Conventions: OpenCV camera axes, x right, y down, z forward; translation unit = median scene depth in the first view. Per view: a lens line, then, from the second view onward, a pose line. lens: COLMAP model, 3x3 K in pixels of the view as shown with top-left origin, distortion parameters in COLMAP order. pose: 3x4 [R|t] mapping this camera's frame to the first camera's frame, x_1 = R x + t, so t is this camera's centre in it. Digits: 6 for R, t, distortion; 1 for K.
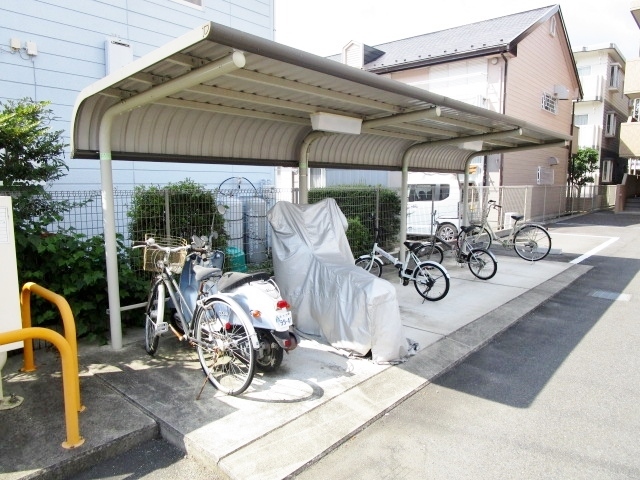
lens RADIAL K [[461.3, 0, 320.0], [0, 461.3, 240.0], [0, 0, 1]] dist [-0.004489, -0.003053]
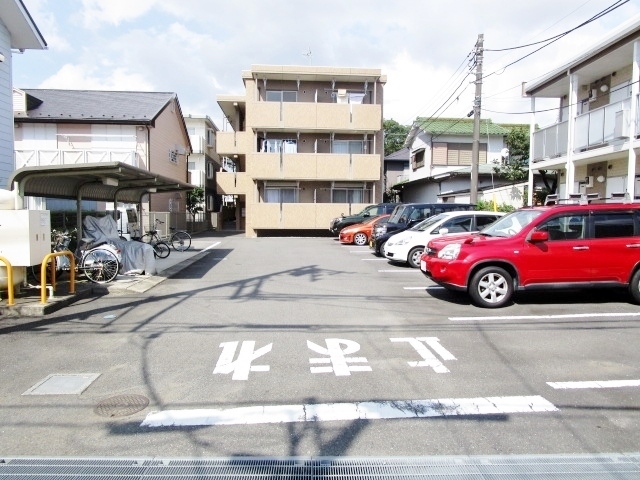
lens RADIAL K [[461.3, 0, 320.0], [0, 461.3, 240.0], [0, 0, 1]] dist [-0.004489, -0.003053]
pose [[0.701964, -0.032587, 0.711467, -0.179341], [0.075725, 0.996705, -0.029062, 0.036397], [-0.708175, 0.074276, 0.702119, -0.269298]]
